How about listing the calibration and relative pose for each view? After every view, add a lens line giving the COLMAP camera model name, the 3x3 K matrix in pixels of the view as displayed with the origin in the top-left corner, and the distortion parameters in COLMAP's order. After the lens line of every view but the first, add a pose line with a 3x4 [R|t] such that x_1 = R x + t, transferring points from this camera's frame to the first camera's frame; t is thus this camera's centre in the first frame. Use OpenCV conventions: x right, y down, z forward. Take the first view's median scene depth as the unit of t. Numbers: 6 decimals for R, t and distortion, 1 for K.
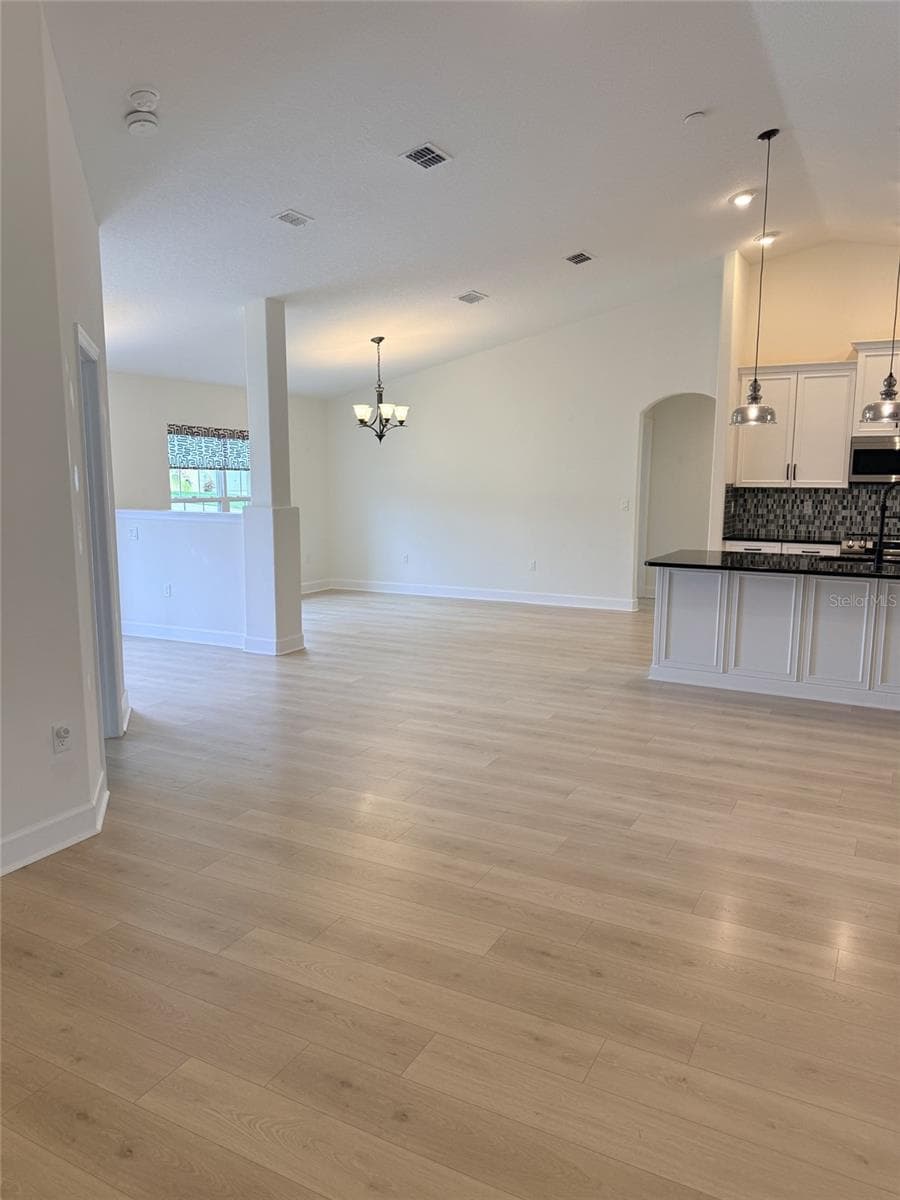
lens RADIAL K [[838.0, 0, 446.8], [0, 838.0, 604.0], [0, 0, 1]] dist [0.102728, -0.183136]
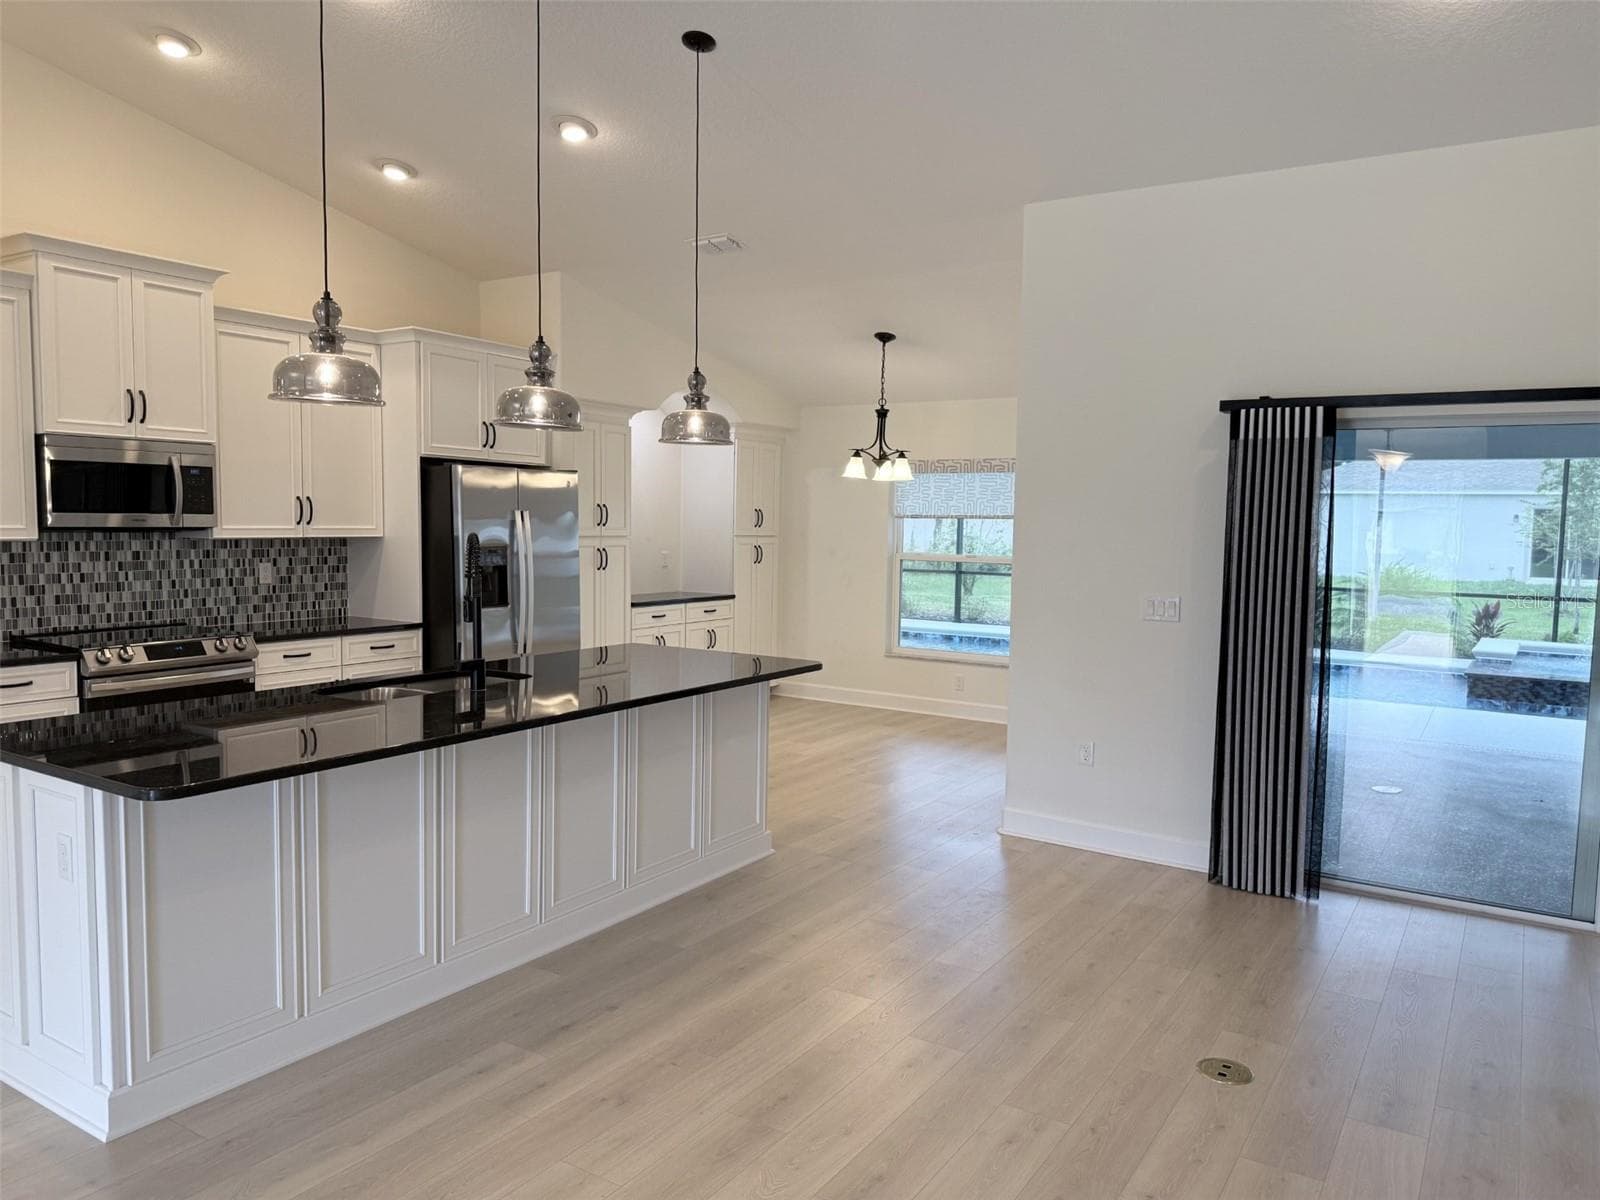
lens RADIAL K [[1127.1, 0, 799.3], [0, 1127.1, 608.6], [0, 0, 1]] dist [0.039696, -0.049290]
pose [[0.074574, -0.083673, 0.993699, -0.123582], [0.136553, 0.987944, 0.072941, -0.084851], [-0.987822, 0.130253, 0.085100, 0.518892]]
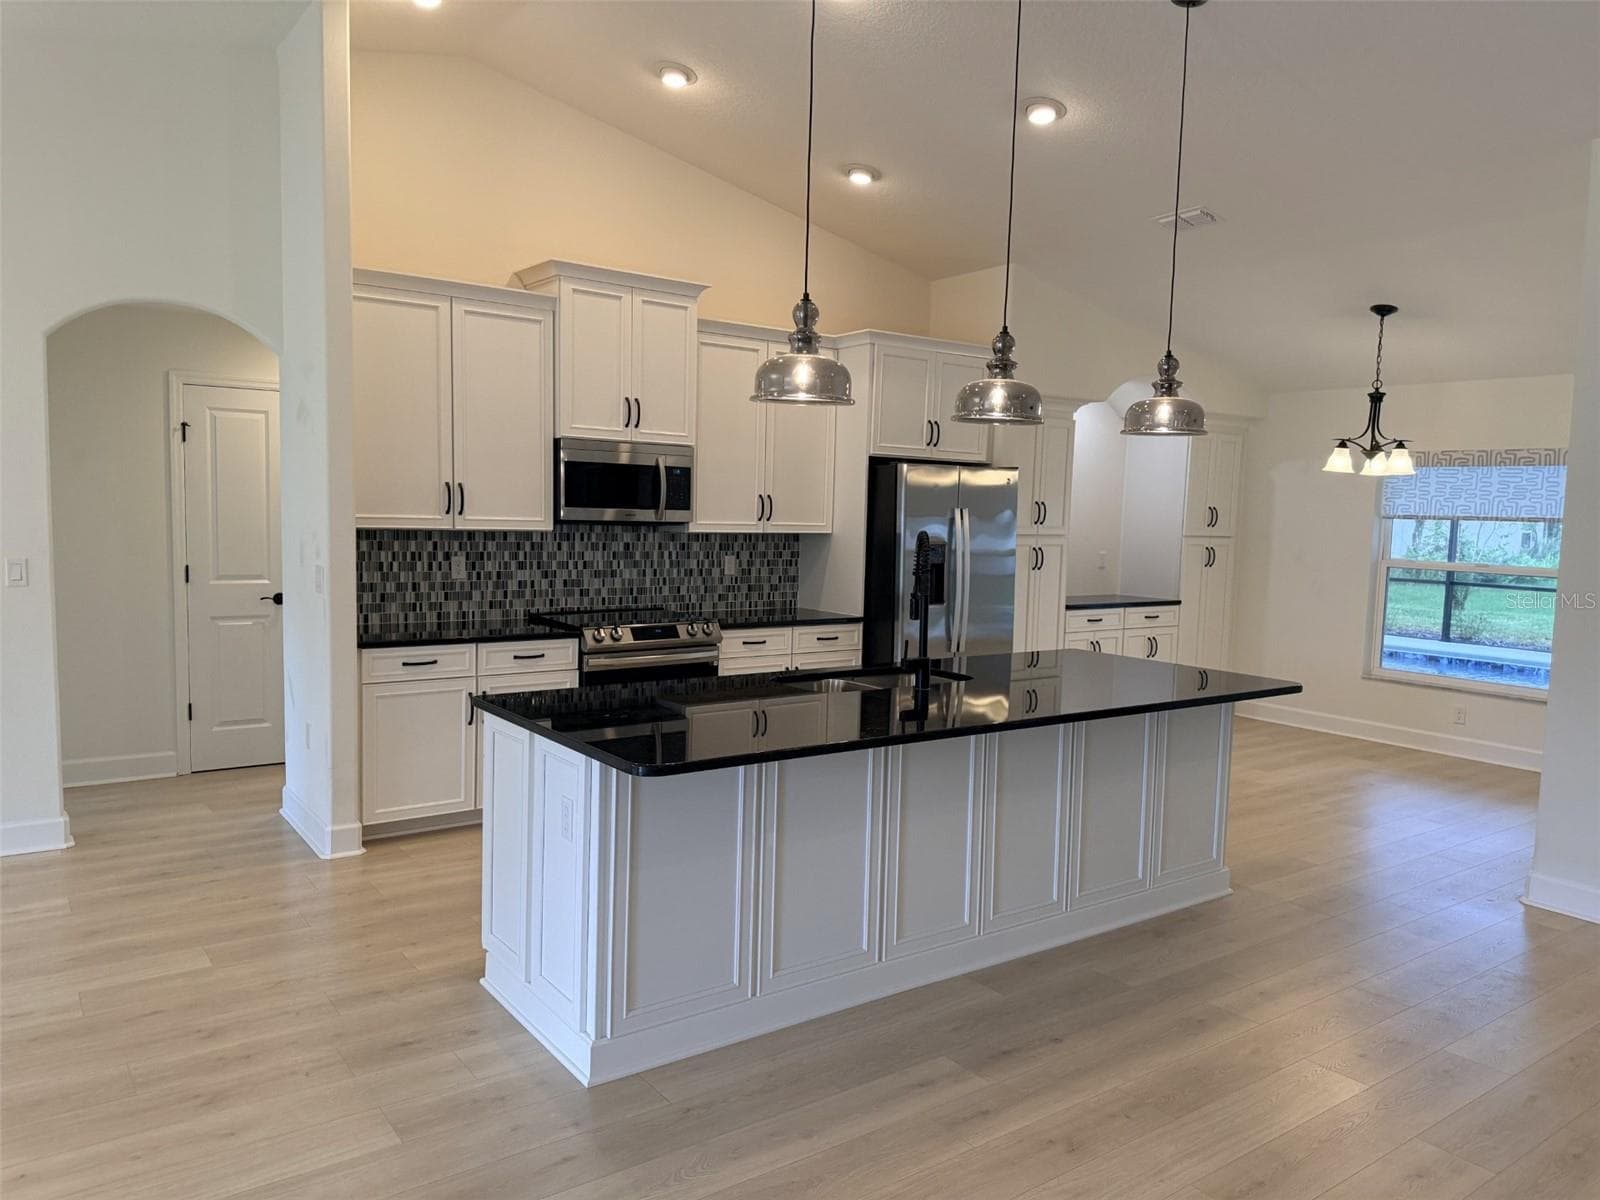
lens RADIAL K [[1117.7, 0, 791.6], [0, 1117.7, 608.4], [0, 0, 1]] dist [0.161630, -0.284388]
pose [[0.436080, -0.073994, 0.896861, -0.106029], [0.113770, 0.993150, 0.026621, -0.086944], [-0.892688, 0.090427, 0.441511, 0.536845]]
